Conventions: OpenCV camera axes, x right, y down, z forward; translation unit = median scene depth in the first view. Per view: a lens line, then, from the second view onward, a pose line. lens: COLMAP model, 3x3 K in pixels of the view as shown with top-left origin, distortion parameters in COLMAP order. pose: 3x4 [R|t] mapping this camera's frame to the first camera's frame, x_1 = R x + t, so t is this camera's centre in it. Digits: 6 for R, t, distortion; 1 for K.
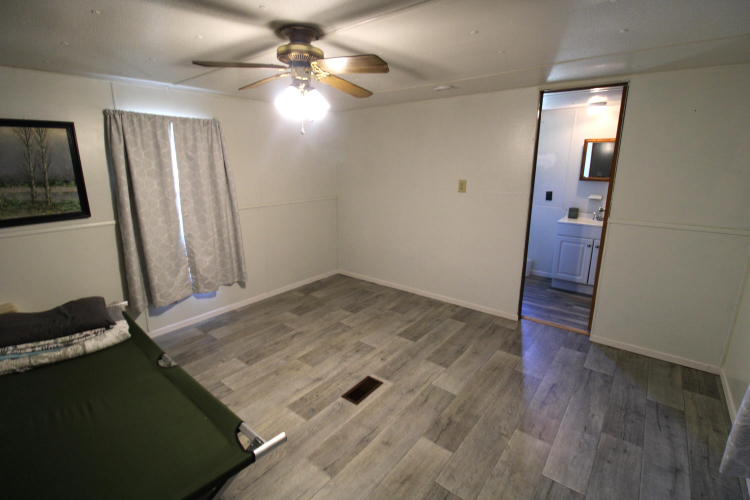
lens RADIAL K [[353.3, 0, 374.6], [0, 353.3, 243.9], [0, 0, 1]] dist [-0.010687, -0.000741]
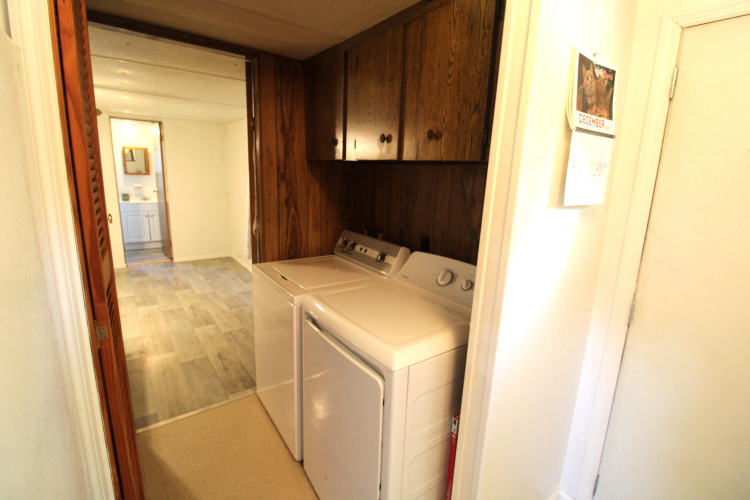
lens RADIAL K [[359.4, 0, 381.1], [0, 359.4, 246.1], [0, 0, 1]] dist [-0.002647, -0.000388]
pose [[0.256421, -0.186669, 0.948369, -0.865794], [0.183444, 0.972739, 0.141867, 0.132204], [-0.948998, 0.137595, 0.283674, -0.549527]]
